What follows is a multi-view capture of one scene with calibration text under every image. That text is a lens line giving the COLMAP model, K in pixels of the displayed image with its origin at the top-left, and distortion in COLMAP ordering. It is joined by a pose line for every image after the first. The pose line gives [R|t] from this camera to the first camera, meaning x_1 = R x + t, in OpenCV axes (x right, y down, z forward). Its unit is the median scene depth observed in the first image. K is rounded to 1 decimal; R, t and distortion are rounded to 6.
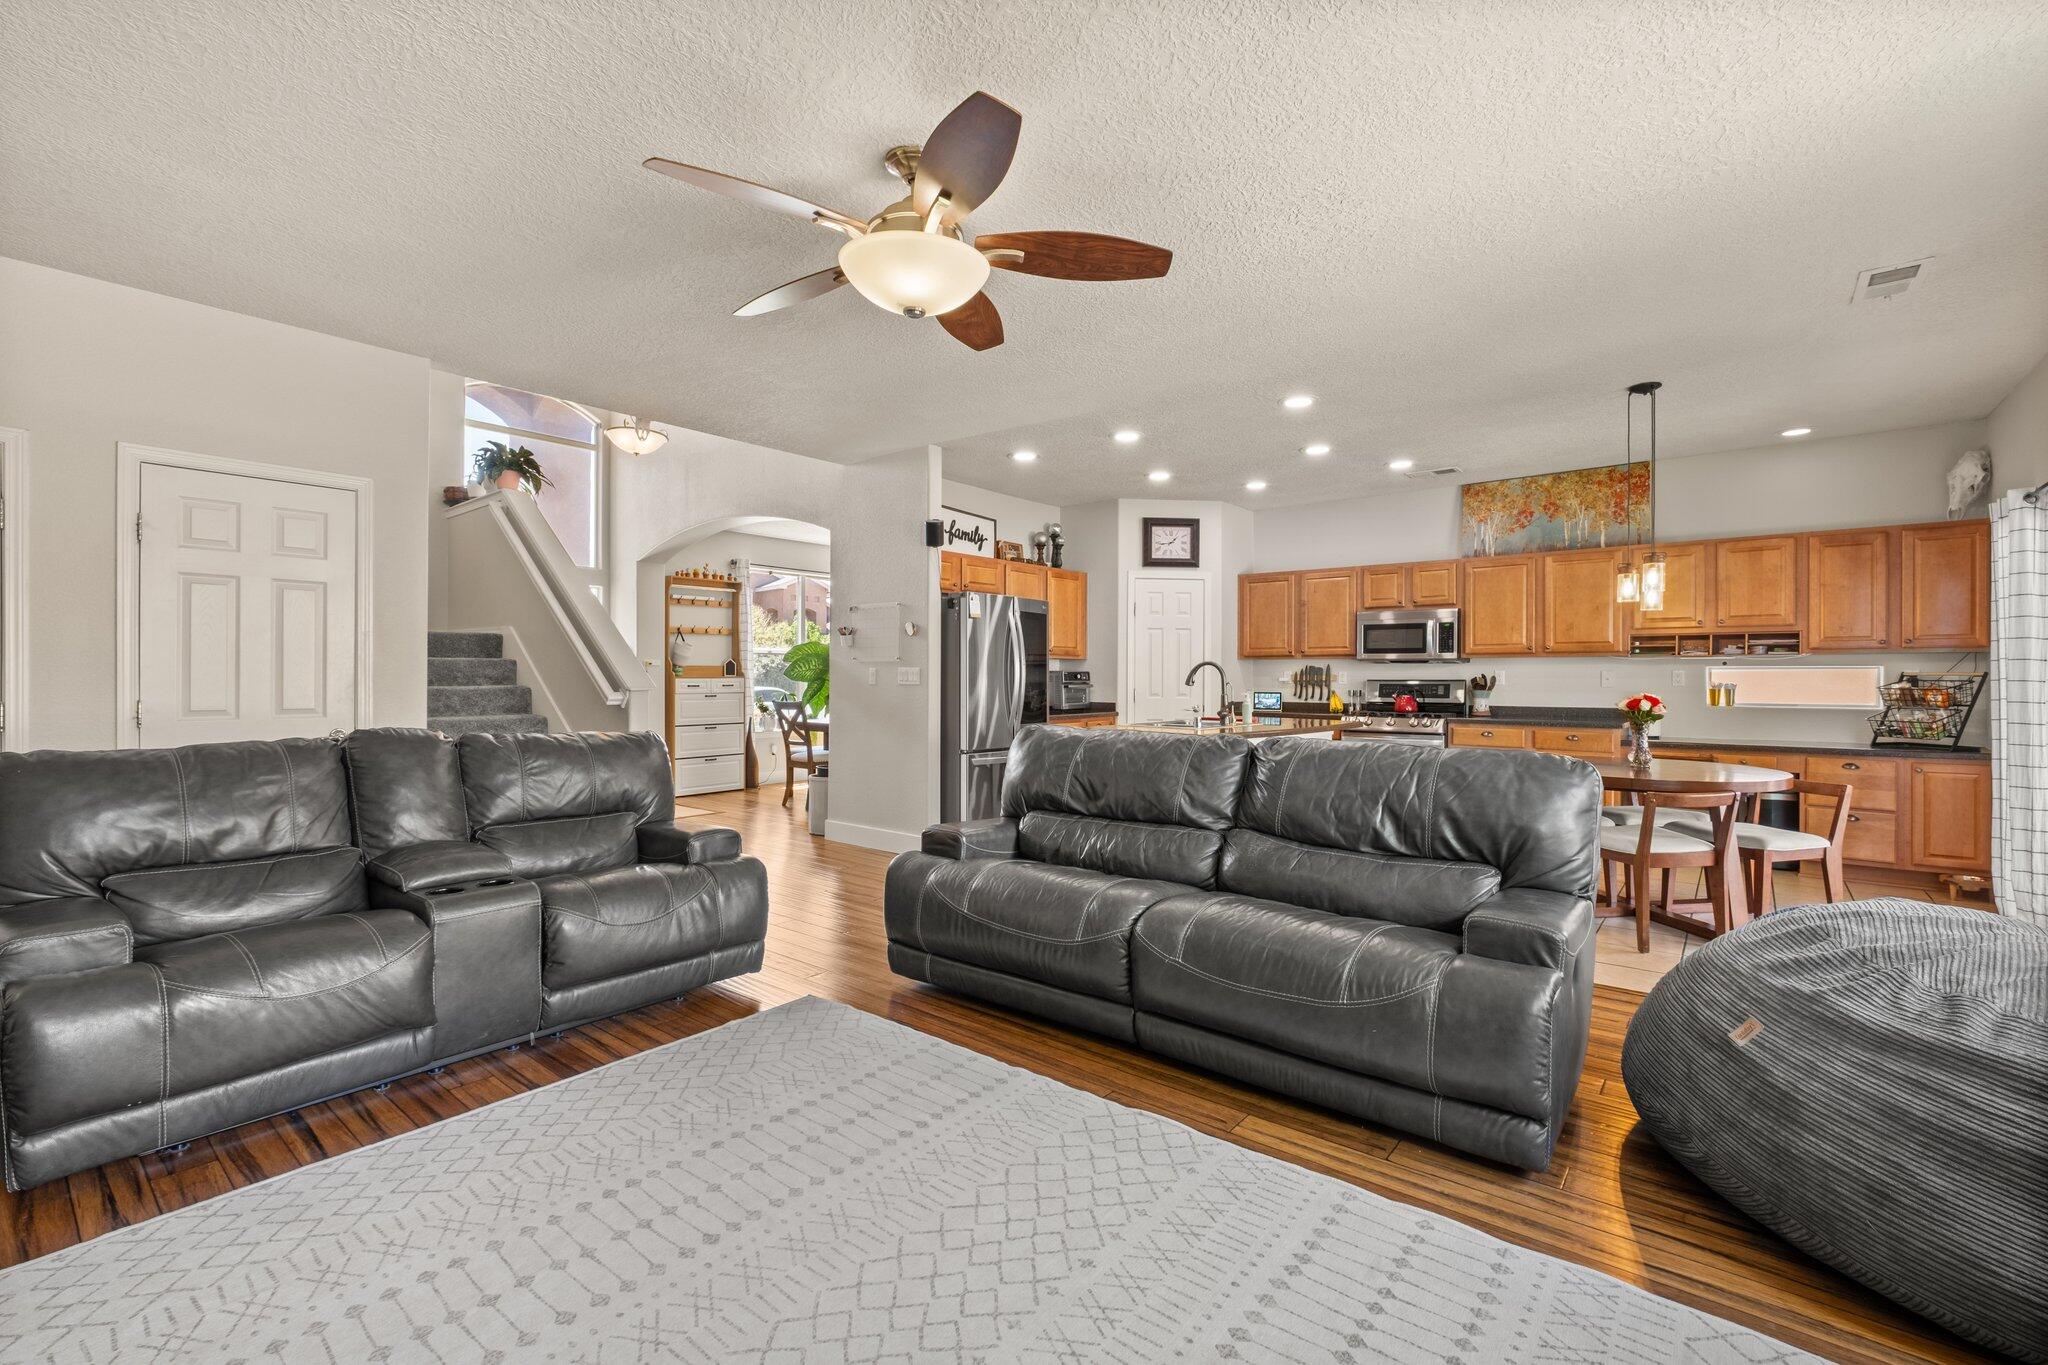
lens RADIAL K [[888.4, 0, 1025.0], [0, 888.4, 678.0], [0, 0, 1]] dist [-0.003412, -0.001745]
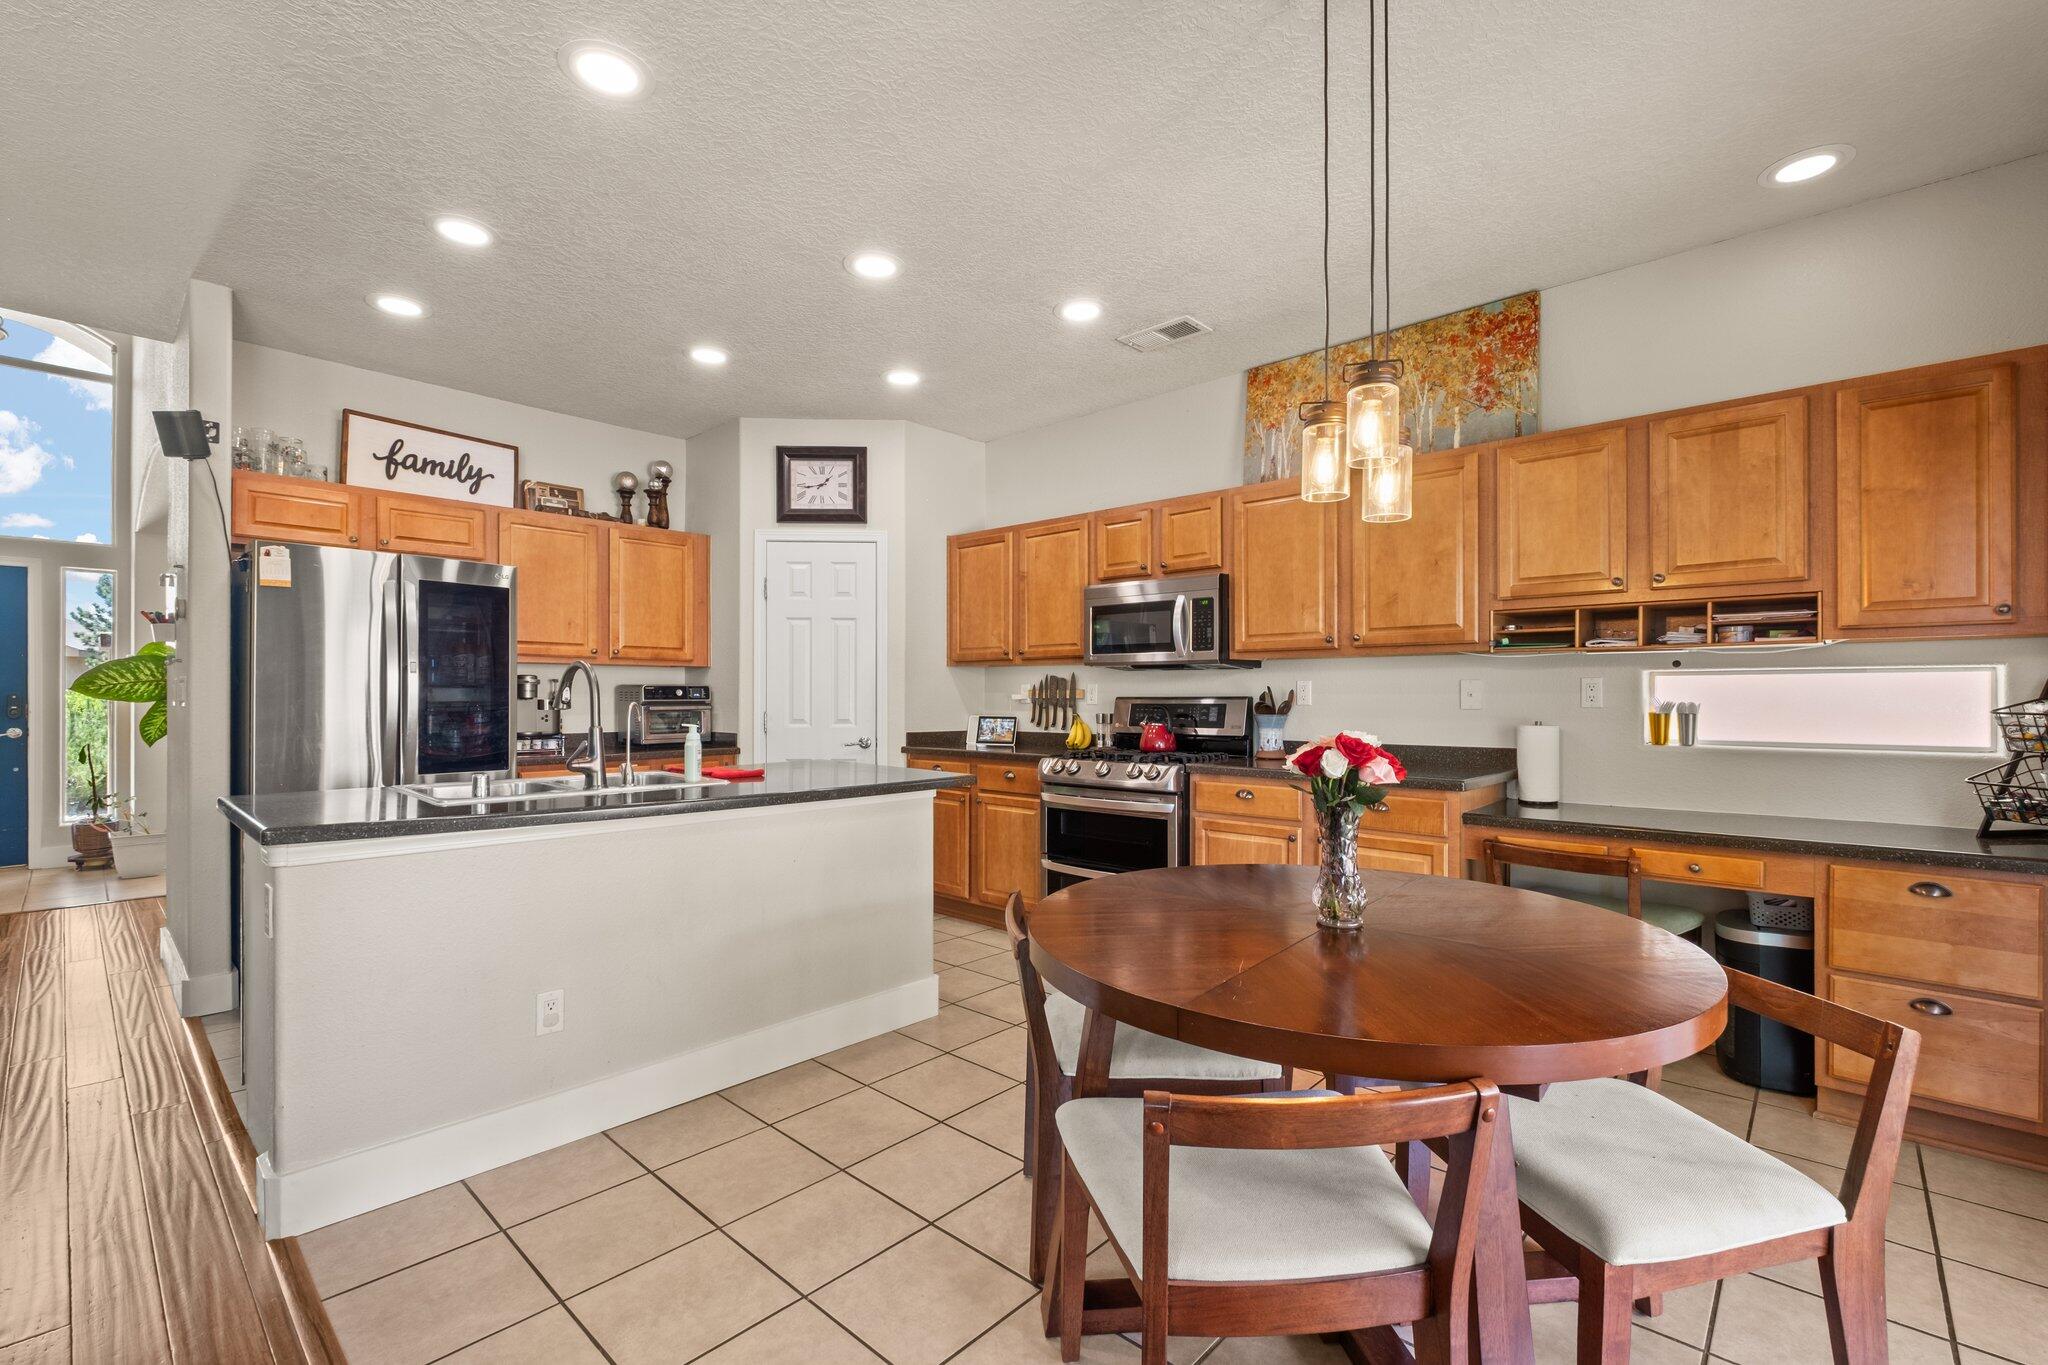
lens RADIAL K [[888.4, 0, 1025.0], [0, 888.4, 695.5], [0, 0, 1]] dist [-0.003412, -0.001745]
pose [[0.998723, -0.002843, -0.050448, 0.388549], [0.002775, 0.999995, -0.001404, 0.001519], [0.050452, 0.001262, 0.998726, 0.413476]]
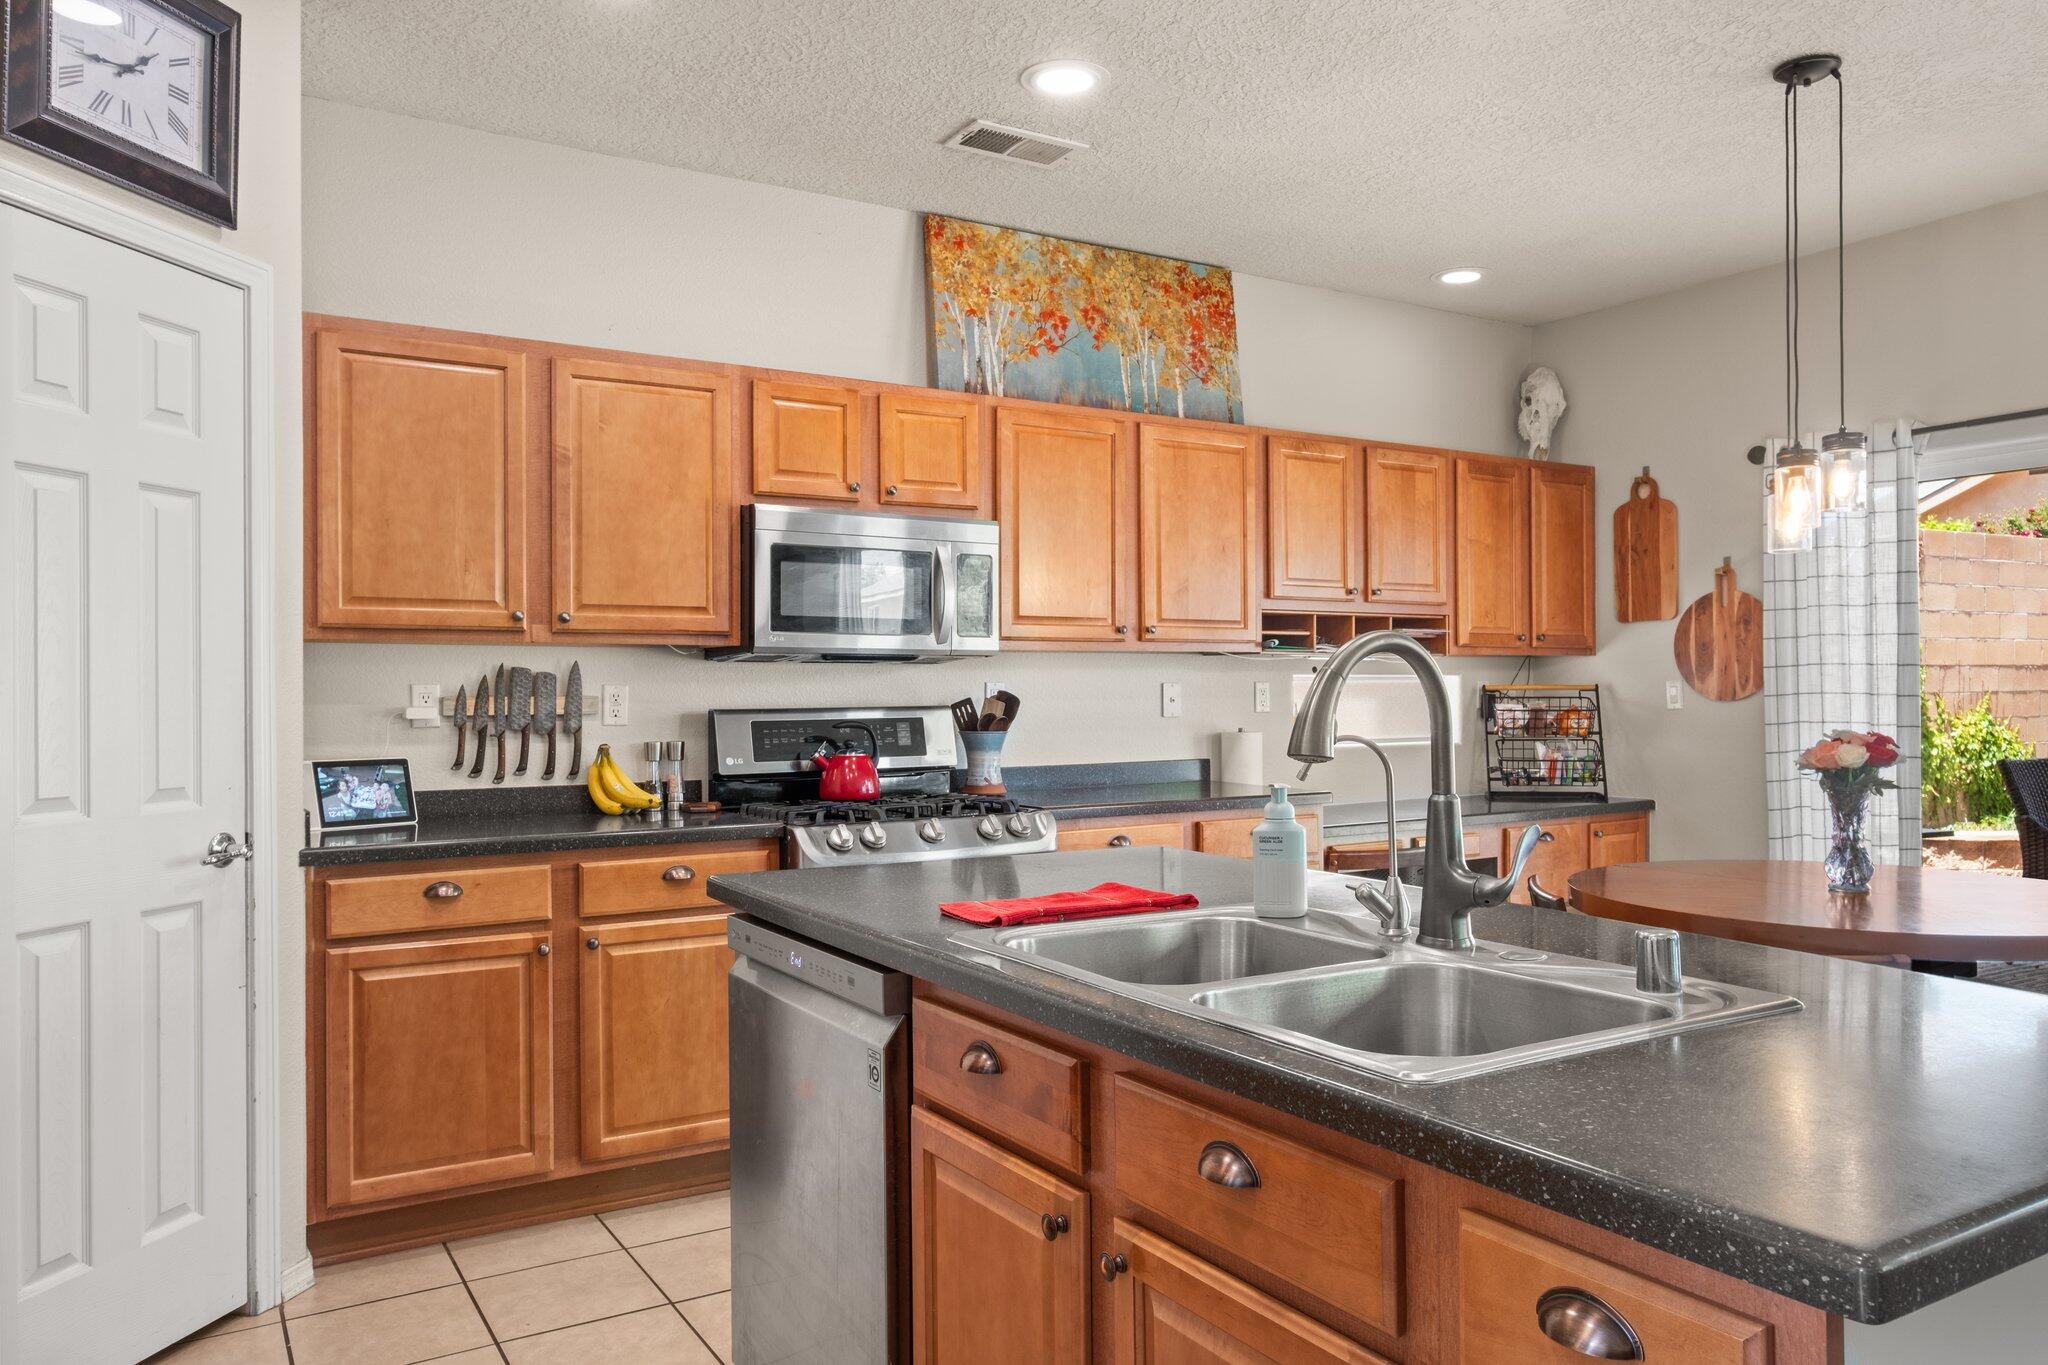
lens RADIAL K [[1417.8, 0, 1018.7], [0, 1417.8, 690.2], [0, 0, 1]] dist [-0.015141, 0.025516]
pose [[0.326739, -0.004629, 0.945103, -0.092560], [0.008944, 0.999958, 0.001806, -0.006120], [-0.945072, 0.007863, 0.326767, 0.787254]]
